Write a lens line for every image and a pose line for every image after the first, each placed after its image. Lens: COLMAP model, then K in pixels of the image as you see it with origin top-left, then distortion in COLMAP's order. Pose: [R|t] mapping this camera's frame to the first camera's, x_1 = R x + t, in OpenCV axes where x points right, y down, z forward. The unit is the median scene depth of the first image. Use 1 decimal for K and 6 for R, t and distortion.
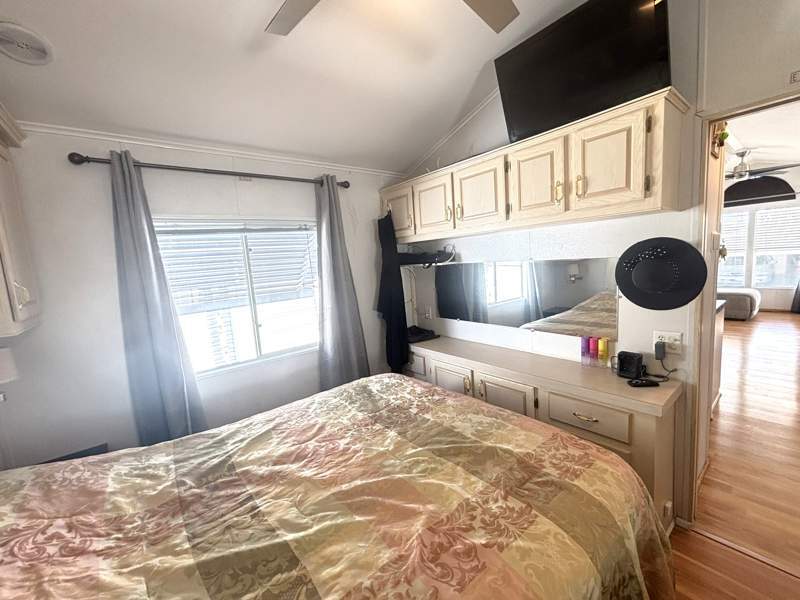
lens RADIAL K [[326.1, 0, 397.0], [0, 326.1, 298.7], [0, 0, 1]] dist [-0.006655, -0.000463]
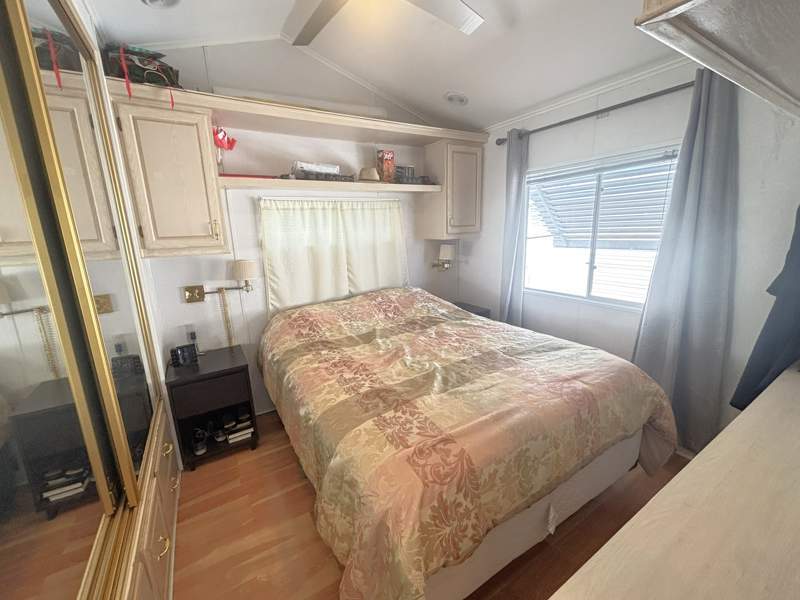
lens RADIAL K [[326.1, 0, 395.9], [0, 326.1, 297.9], [0, 0, 1]] dist [-0.006655, -0.000463]
pose [[-0.129760, 0.286469, -0.949262, 1.128641], [-0.074830, 0.951796, 0.297463, -0.143545], [0.988718, 0.109632, -0.102068, 0.870091]]
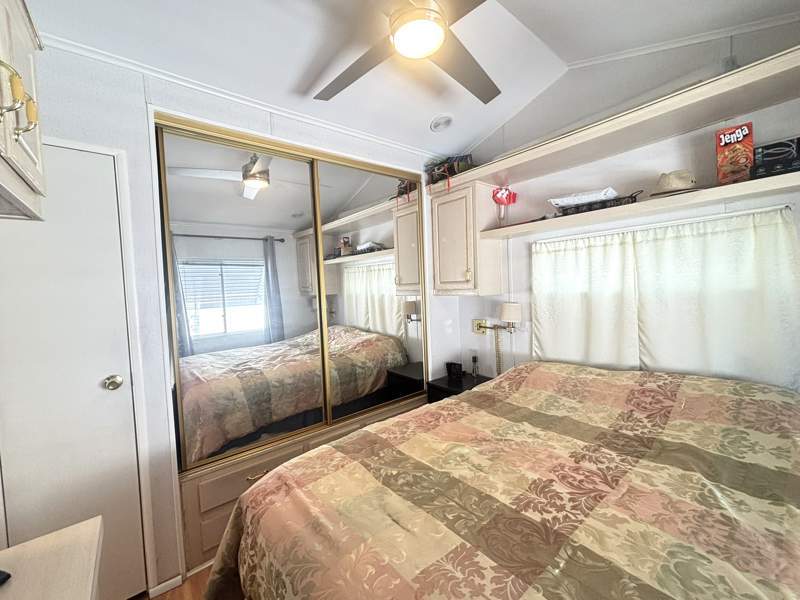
lens RADIAL K [[326.1, 0, 400.6], [0, 326.1, 301.2], [0, 0, 1]] dist [-0.006655, -0.000463]
pose [[-0.991906, 0.126902, 0.004379, 0.147831], [0.125783, 0.977267, 0.170671, -0.158847], [0.017379, 0.169840, -0.985318, 1.661573]]
